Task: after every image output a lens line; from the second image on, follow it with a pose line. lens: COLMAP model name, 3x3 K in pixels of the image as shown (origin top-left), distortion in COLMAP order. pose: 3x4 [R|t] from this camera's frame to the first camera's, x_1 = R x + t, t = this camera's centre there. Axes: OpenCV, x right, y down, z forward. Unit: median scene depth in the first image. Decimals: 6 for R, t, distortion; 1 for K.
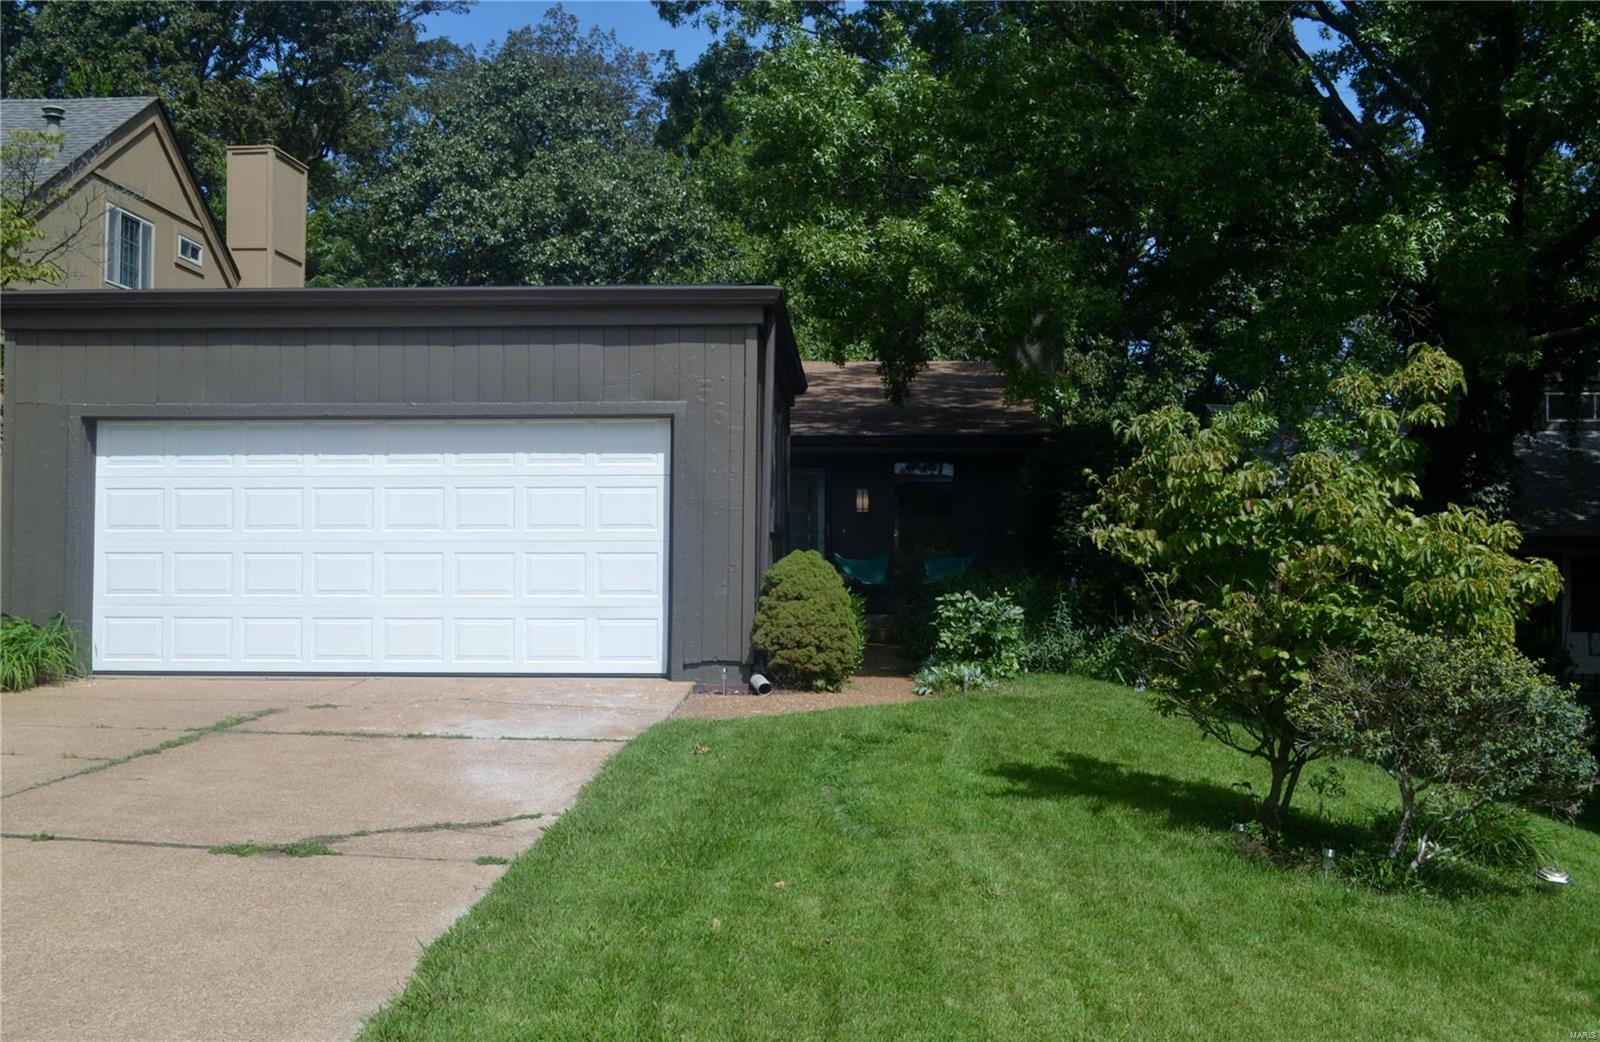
lens RADIAL K [[1536.7, 0, 796.2], [0, 1536.7, 514.8], [0, 0, 1]] dist [-0.006897, -0.031968]
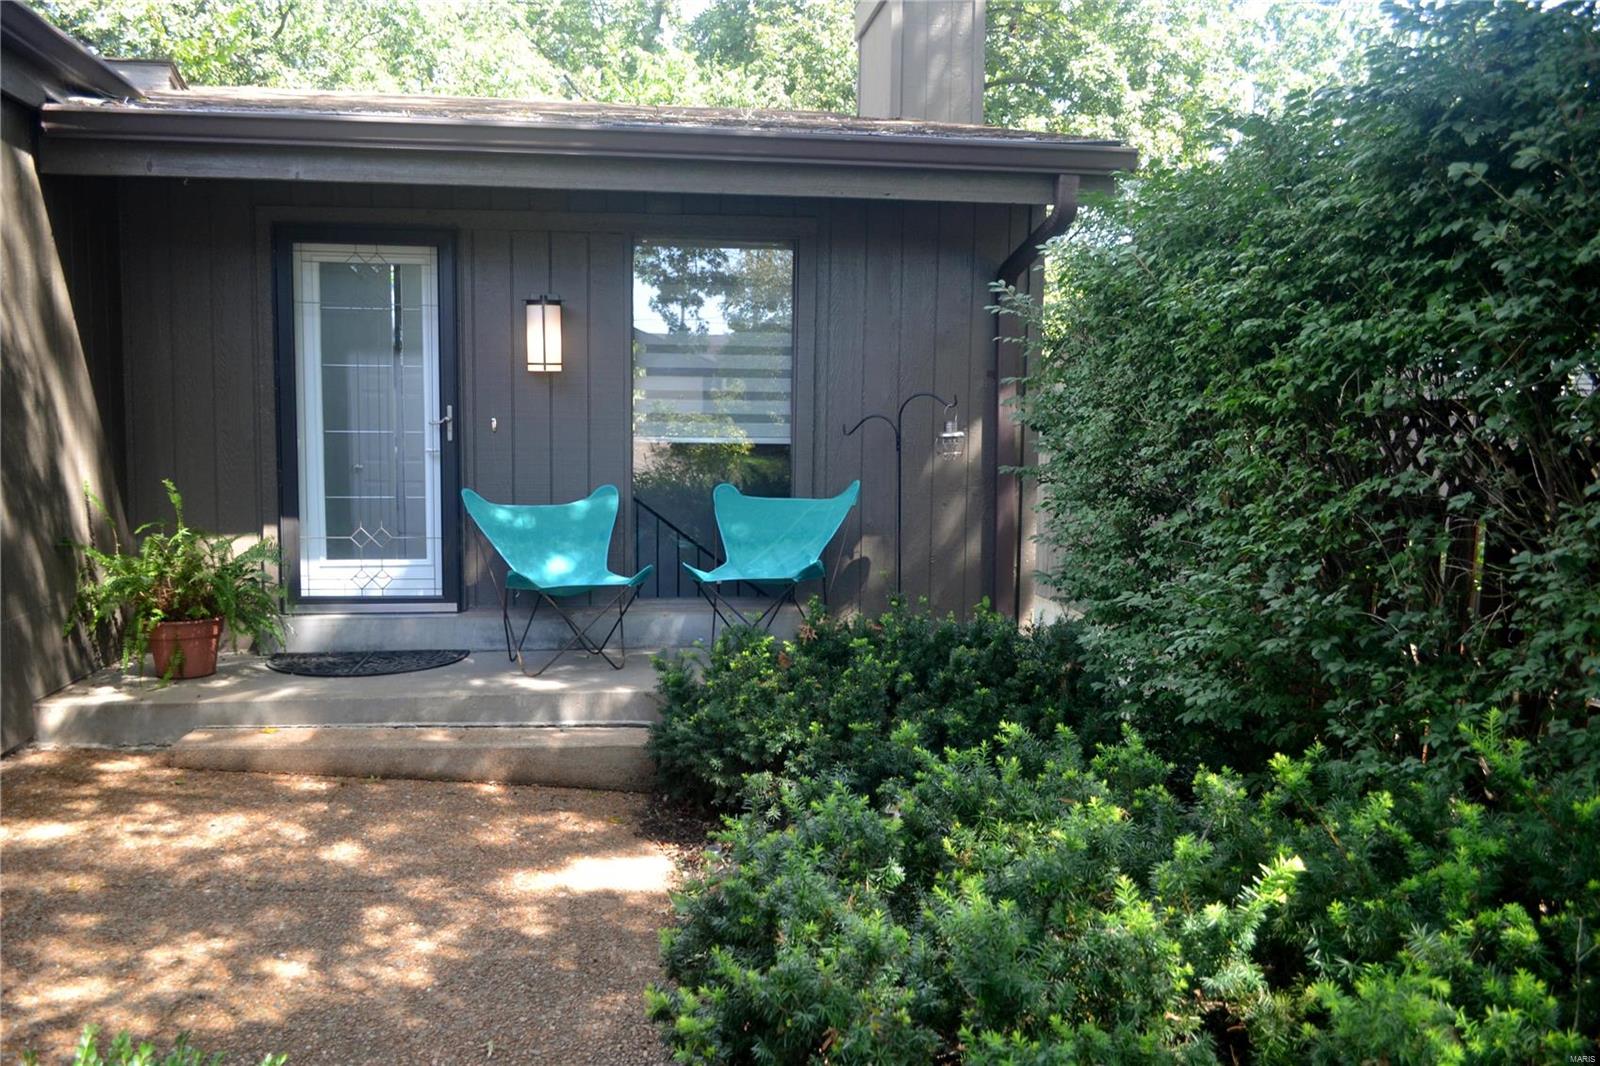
lens RADIAL K [[1274.4, 0, 799.7], [0, 1274.4, 531.2], [0, 0, 1]] dist [-0.004738, -0.000069]
pose [[0.982093, -0.011033, 0.188073, 0.083491], [-0.012185, 0.992474, 0.121847, -0.002353], [-0.188002, -0.121957, 0.974568, 1.275913]]
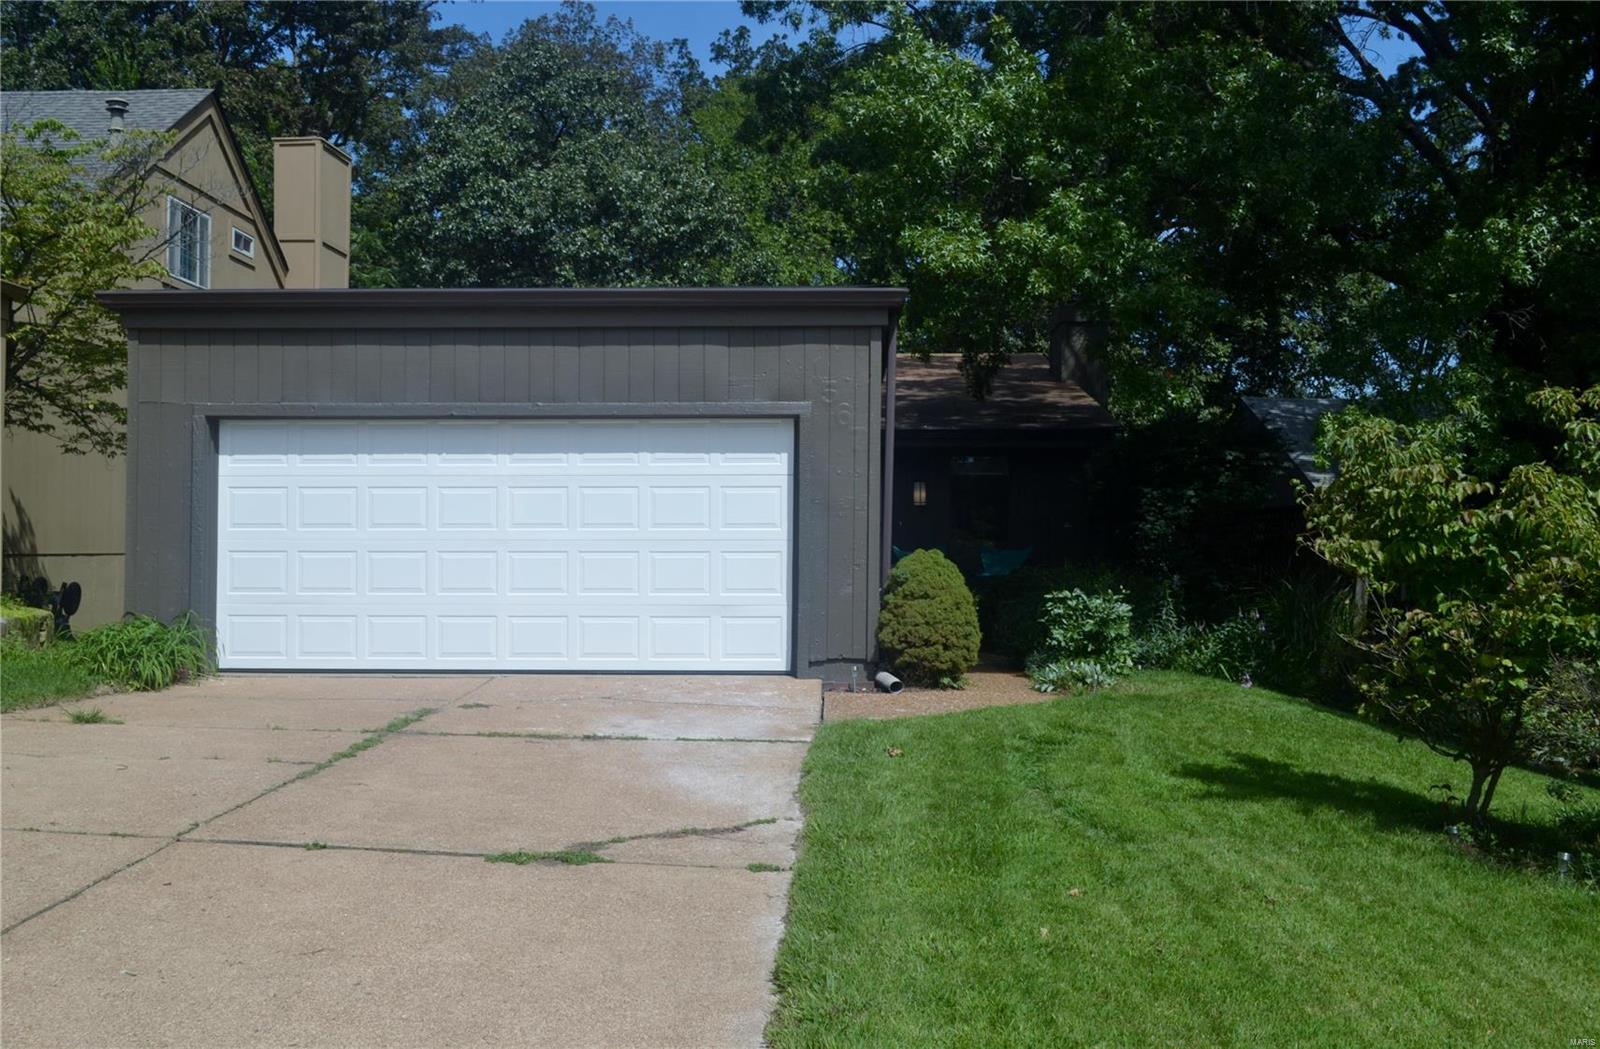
lens RADIAL K [[1528.8, 0, 800.0], [0, 1528.8, 524.5], [0, 0, 1]] dist [-0.015809, -0.020462]
pose [[0.999893, 0.000781, 0.014619, -0.092118], [-0.001014, 0.999872, 0.015952, -0.009209], [-0.014605, -0.015965, 0.999766, -0.005383]]
